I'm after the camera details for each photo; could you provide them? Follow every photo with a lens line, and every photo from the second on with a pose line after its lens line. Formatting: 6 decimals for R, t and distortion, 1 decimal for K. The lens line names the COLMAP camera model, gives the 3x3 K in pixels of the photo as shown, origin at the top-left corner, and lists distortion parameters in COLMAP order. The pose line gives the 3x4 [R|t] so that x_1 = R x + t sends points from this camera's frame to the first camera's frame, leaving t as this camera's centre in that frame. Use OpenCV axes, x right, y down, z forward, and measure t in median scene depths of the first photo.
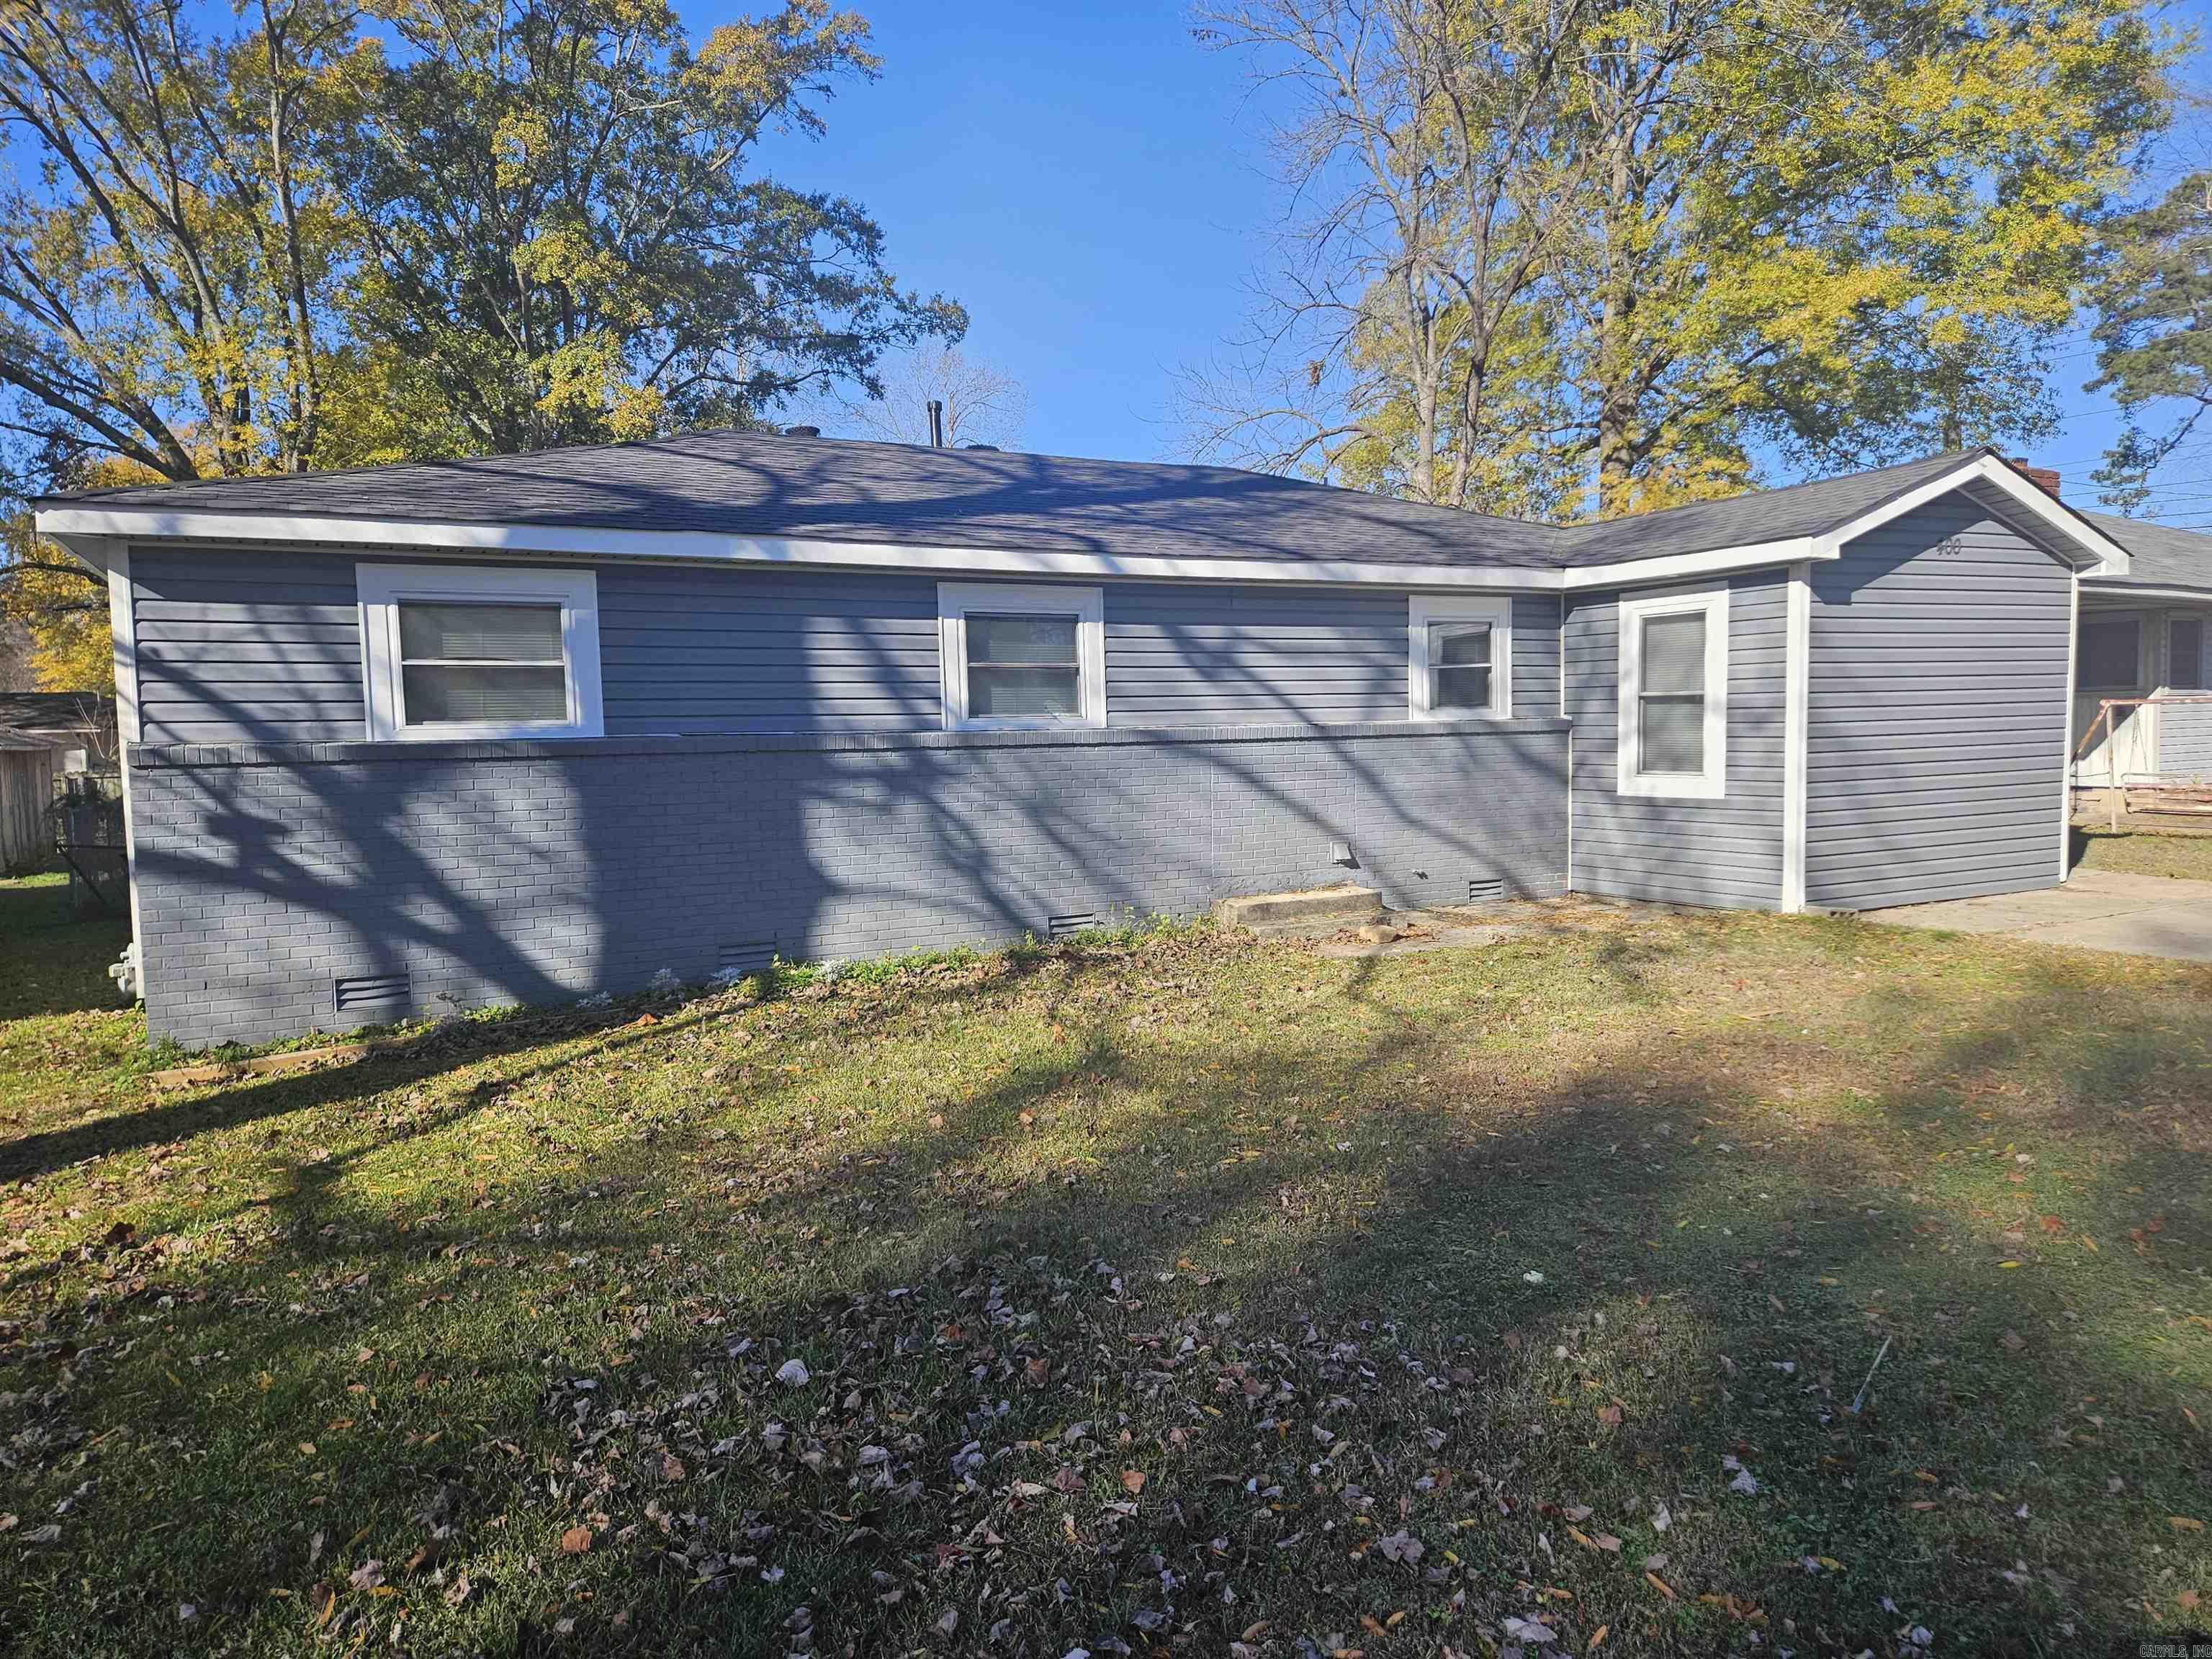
lens RADIAL K [[1489.7, 0, 1113.4], [0, 1489.7, 796.3], [0, 0, 1]] dist [0.065813, -0.039155]
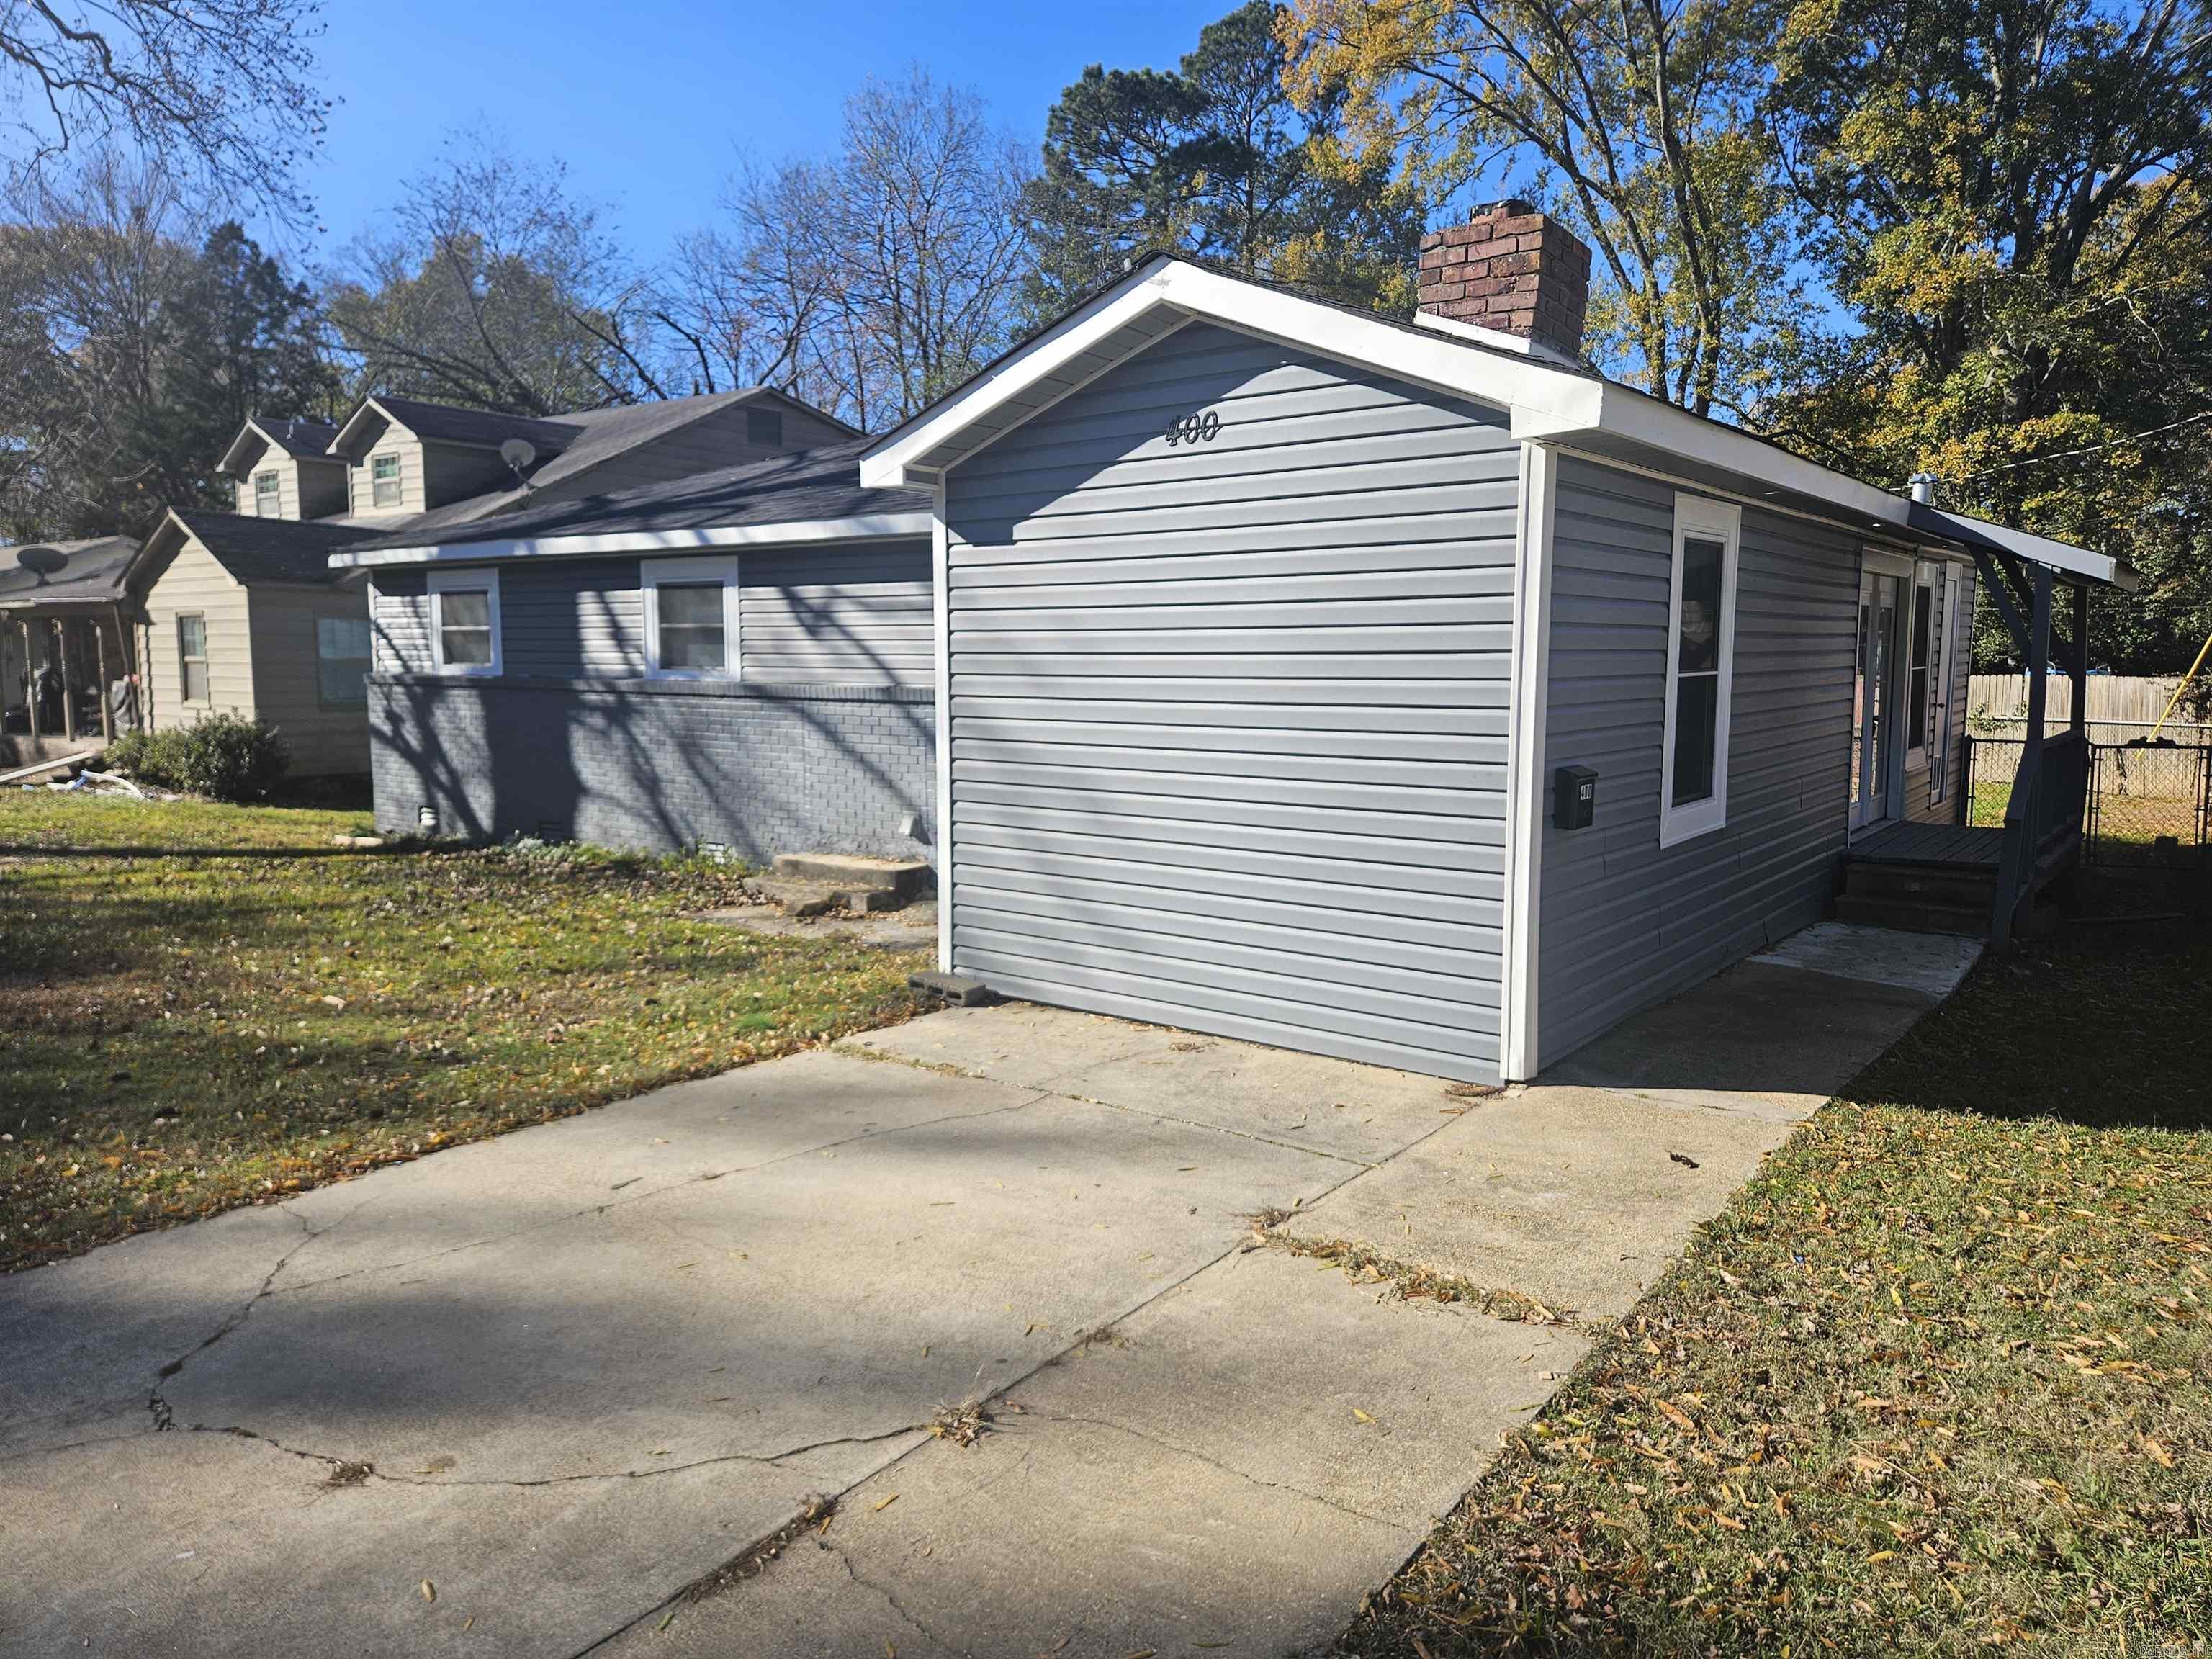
lens RADIAL K [[1489.7, 0, 1108.7], [0, 1489.7, 818.2], [0, 0, 1]] dist [0.065813, -0.039155]
pose [[0.427089, 0.121932, -0.895950, 1.060340], [-0.052294, 0.992538, 0.110149, -0.075590], [0.902696, -0.000191, 0.430279, 0.705143]]
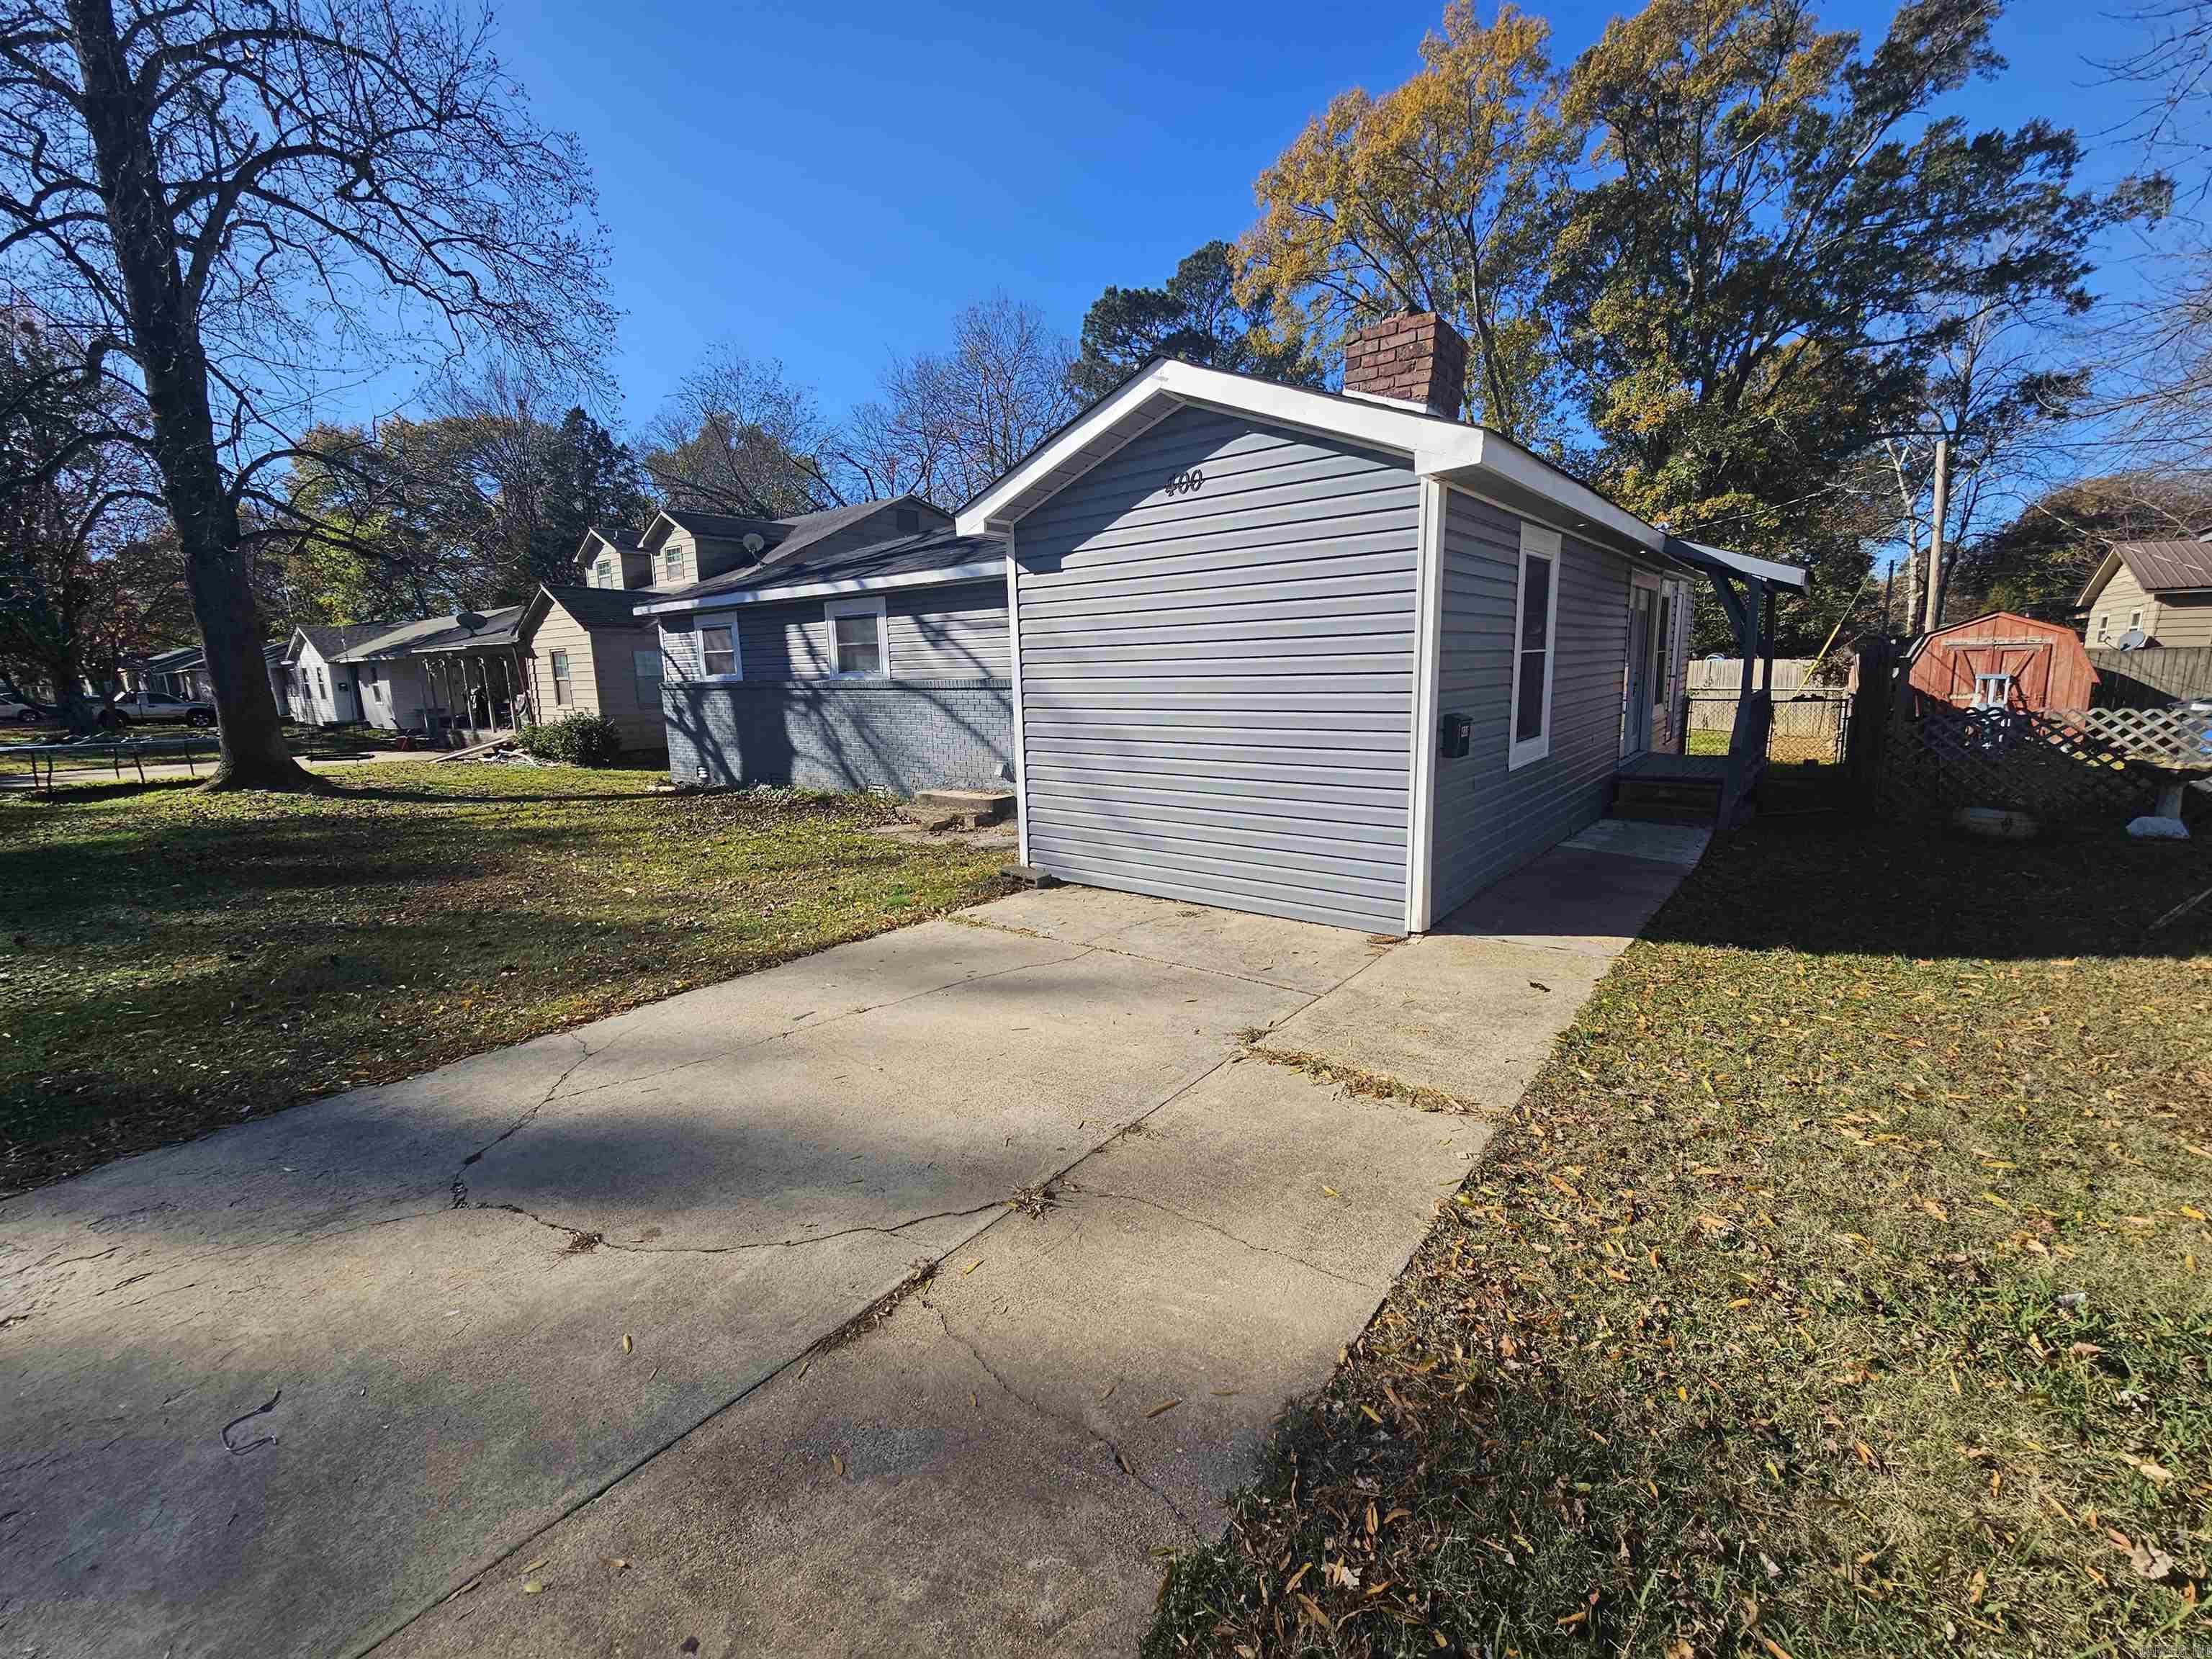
lens RADIAL K [[908.9, 0, 1114.0], [0, 908.9, 828.2], [0, 0, 1]] dist [-0.001249, 0.001889]
pose [[0.412467, 0.172469, -0.894497, 1.002166], [-0.027684, 0.983834, 0.176928, -0.063309], [0.910552, -0.048214, 0.410574, 0.733518]]
